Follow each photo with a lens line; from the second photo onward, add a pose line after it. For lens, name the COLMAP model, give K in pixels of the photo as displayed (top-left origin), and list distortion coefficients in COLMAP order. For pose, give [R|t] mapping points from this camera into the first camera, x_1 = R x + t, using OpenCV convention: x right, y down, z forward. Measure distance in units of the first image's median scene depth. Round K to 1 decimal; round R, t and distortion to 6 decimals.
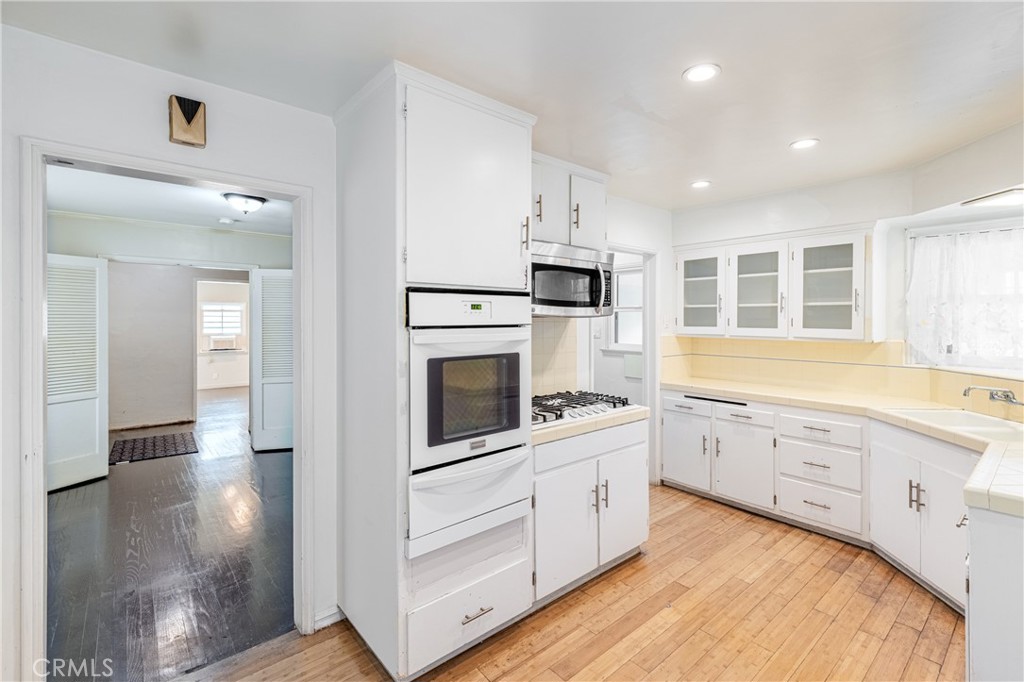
lens RADIAL K [[461.6, 0, 535.2], [0, 461.6, 321.0], [0, 0, 1]] dist [0.005992, -0.001473]
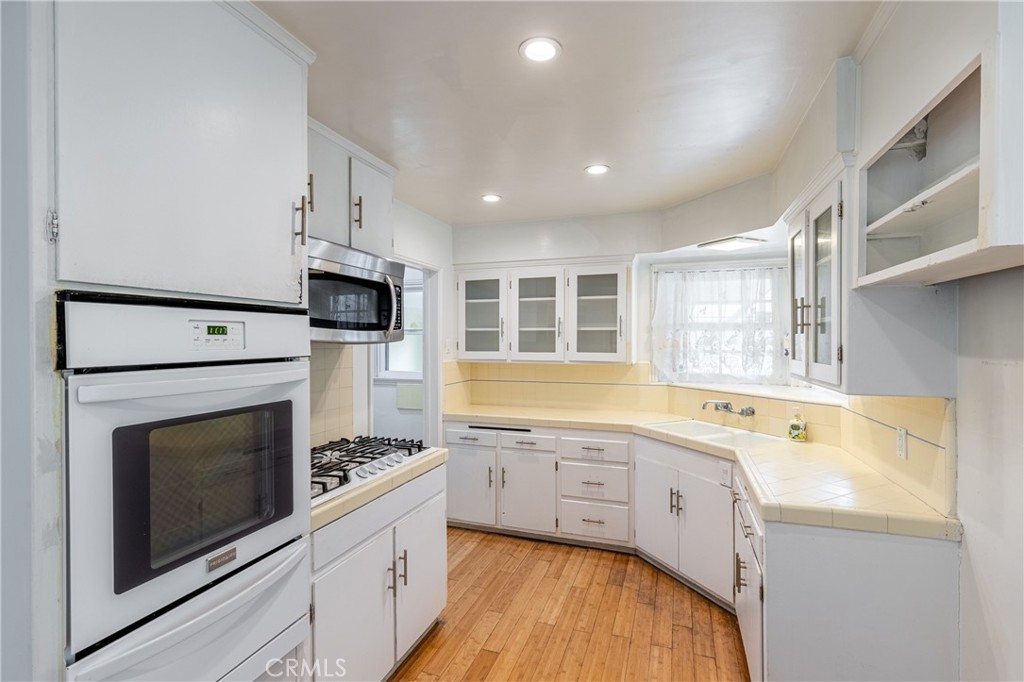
lens RADIAL K [[461.6, 0, 514.6], [0, 461.6, 343.4], [0, 0, 1]] dist [0.005992, -0.001473]
pose [[0.878324, -0.003593, 0.478052, -0.053816], [0.001930, 0.999990, 0.003971, -0.010912], [-0.478062, -0.002565, 0.878322, 0.204590]]
